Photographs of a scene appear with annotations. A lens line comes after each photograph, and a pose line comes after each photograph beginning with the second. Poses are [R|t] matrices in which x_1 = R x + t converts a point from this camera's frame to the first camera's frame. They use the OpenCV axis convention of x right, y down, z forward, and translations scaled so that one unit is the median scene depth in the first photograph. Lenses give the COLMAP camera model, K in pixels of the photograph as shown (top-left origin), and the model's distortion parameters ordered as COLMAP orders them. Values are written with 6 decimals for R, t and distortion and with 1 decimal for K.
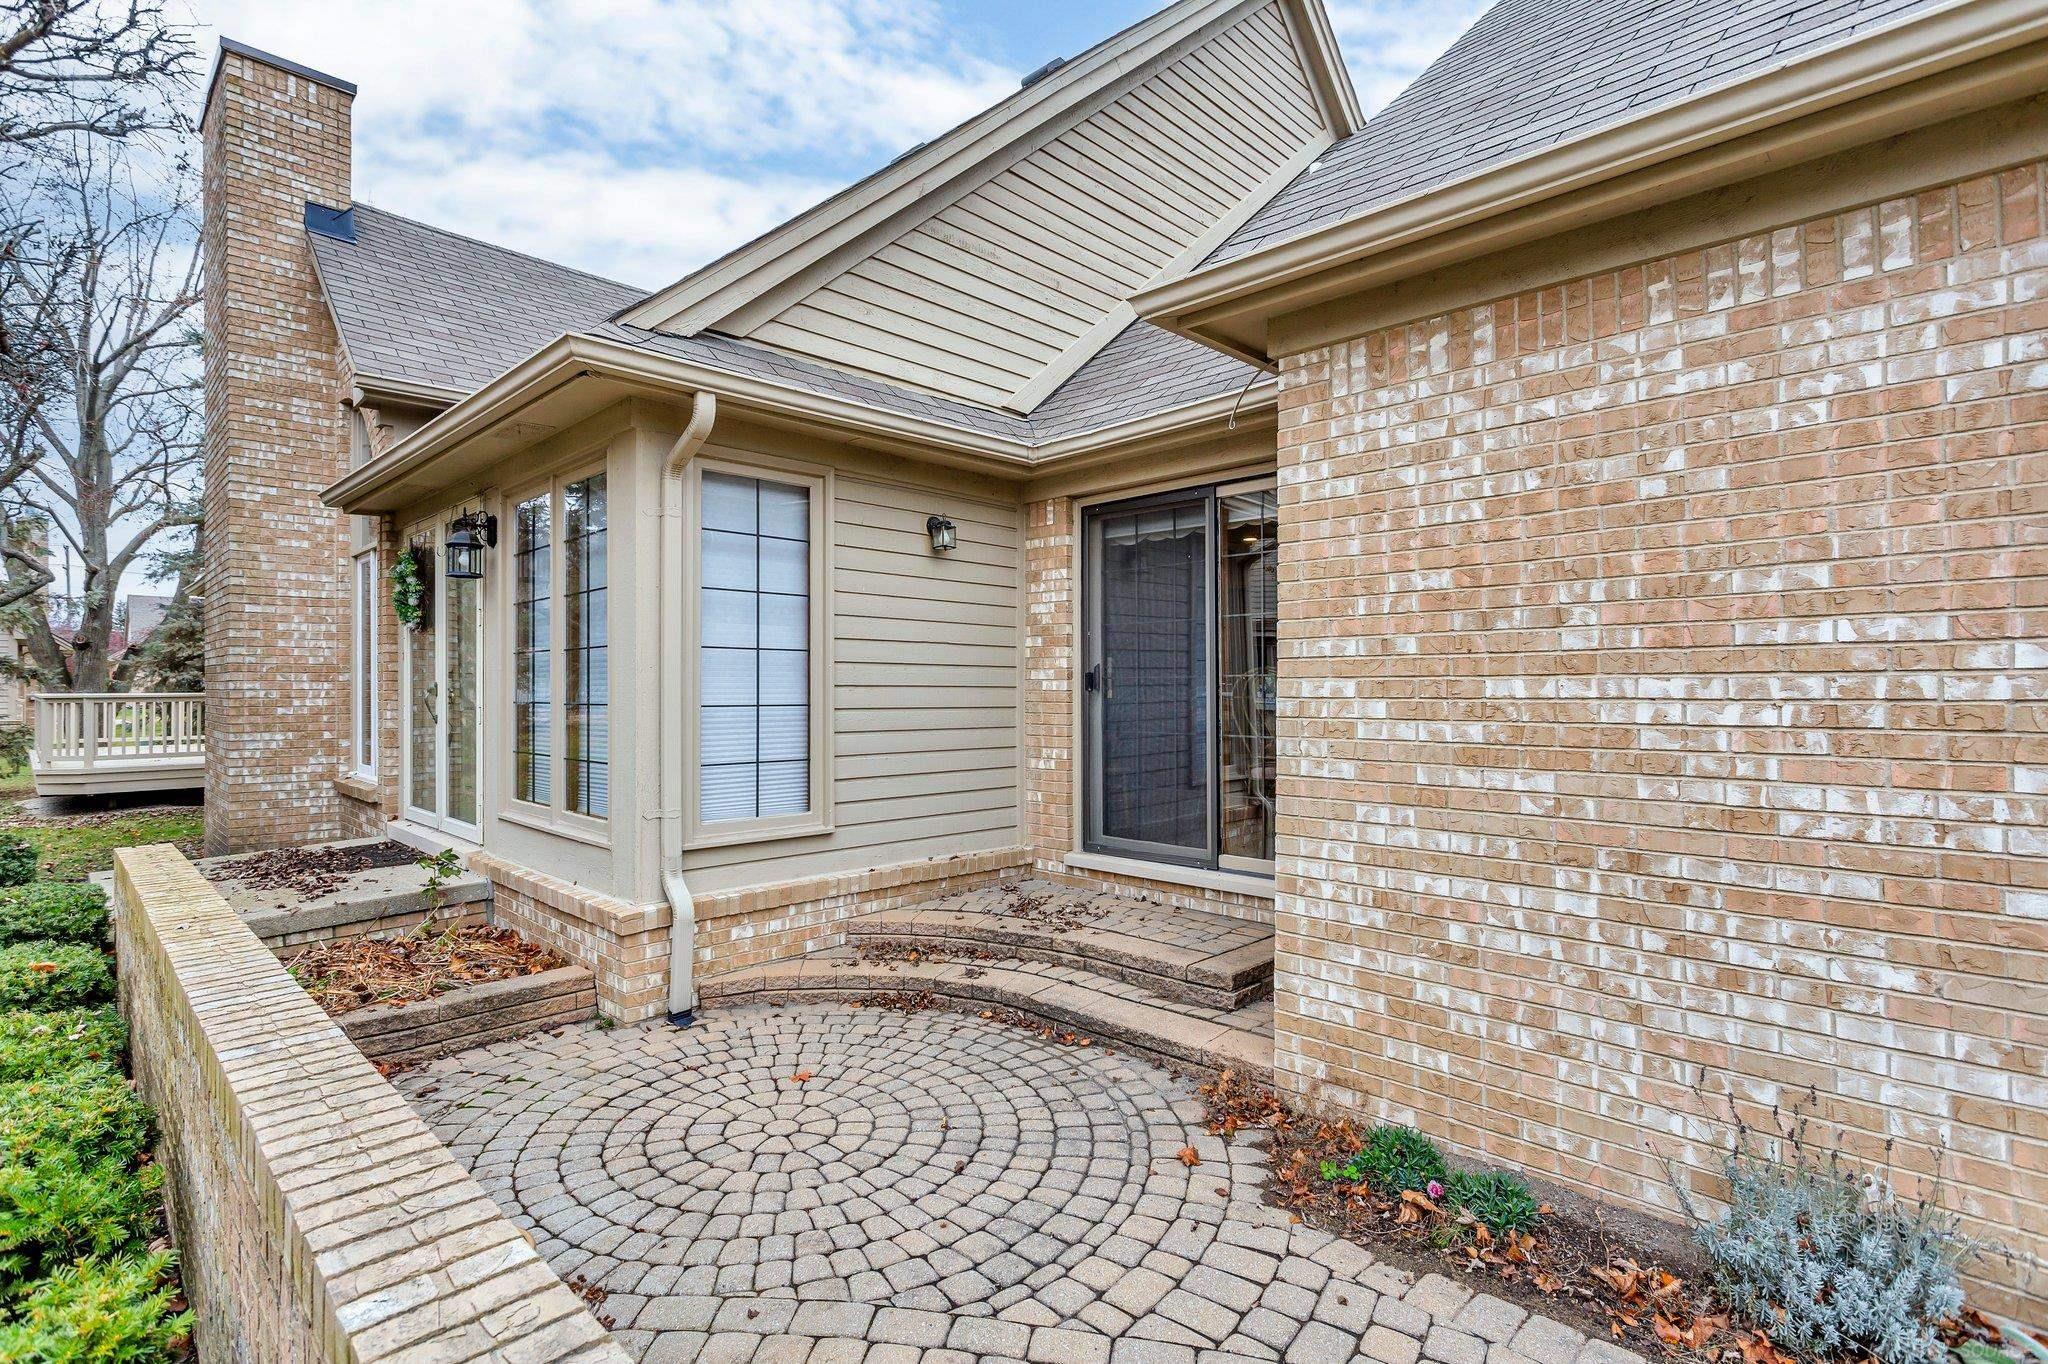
lens RADIAL K [[983.2, 0, 1024.2], [0, 983.2, 679.5], [0, 0, 1]] dist [-0.011204, 0.000514]
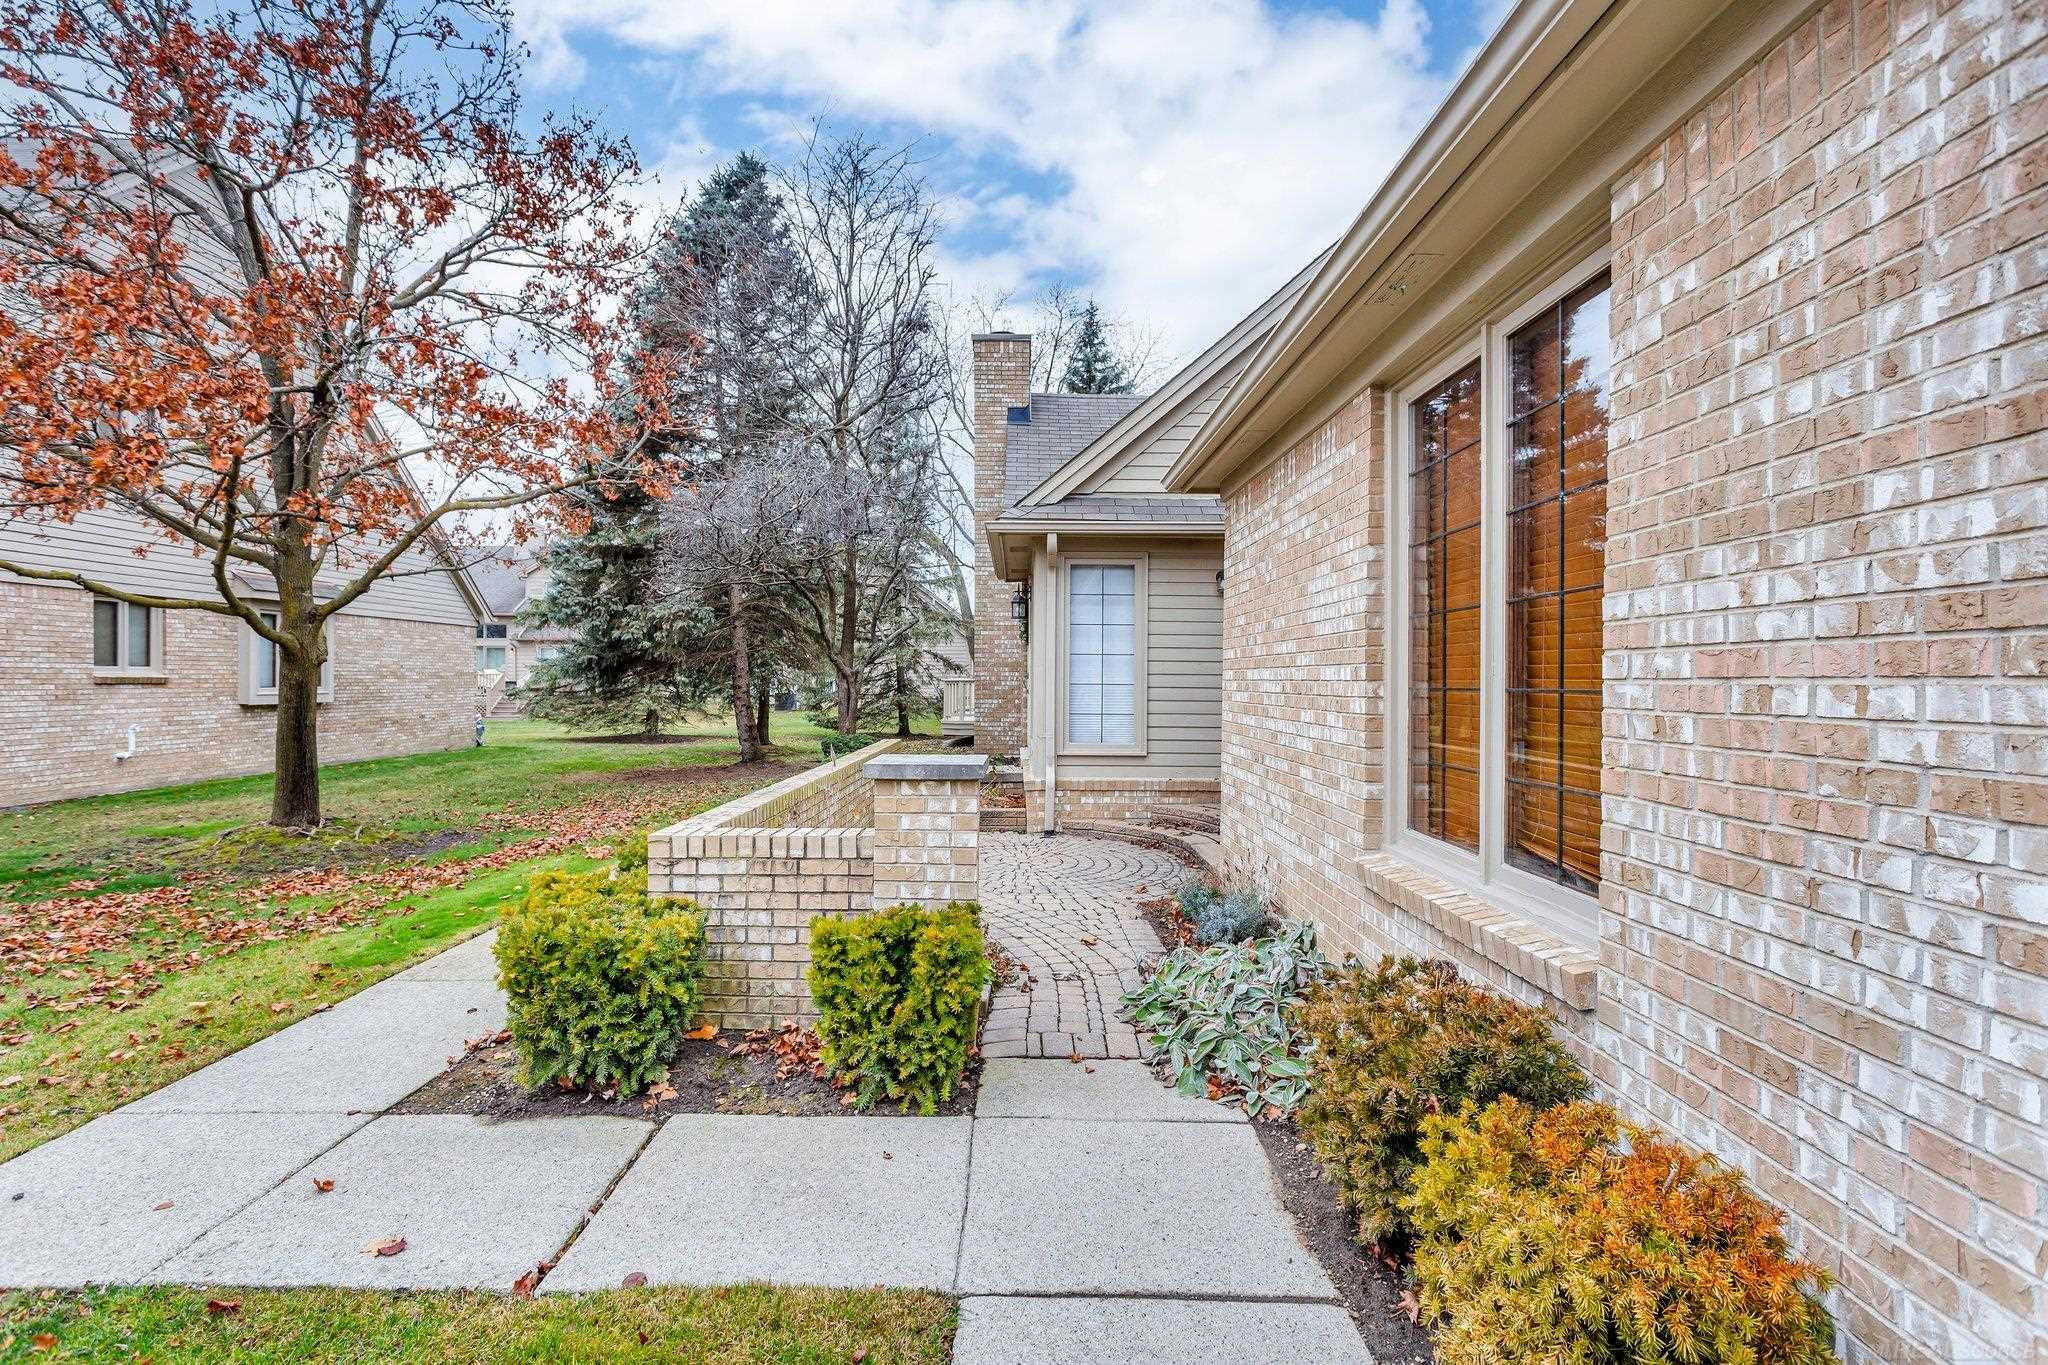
lens RADIAL K [[983.2, 0, 1018.3], [0, 983.2, 676.0], [0, 0, 1]] dist [-0.011204, 0.000514]
pose [[0.690938, 0.001598, -0.722913, 0.618195], [0.004738, 0.999966, 0.006739, -0.001971], [0.722899, -0.008081, 0.690907, -0.268186]]
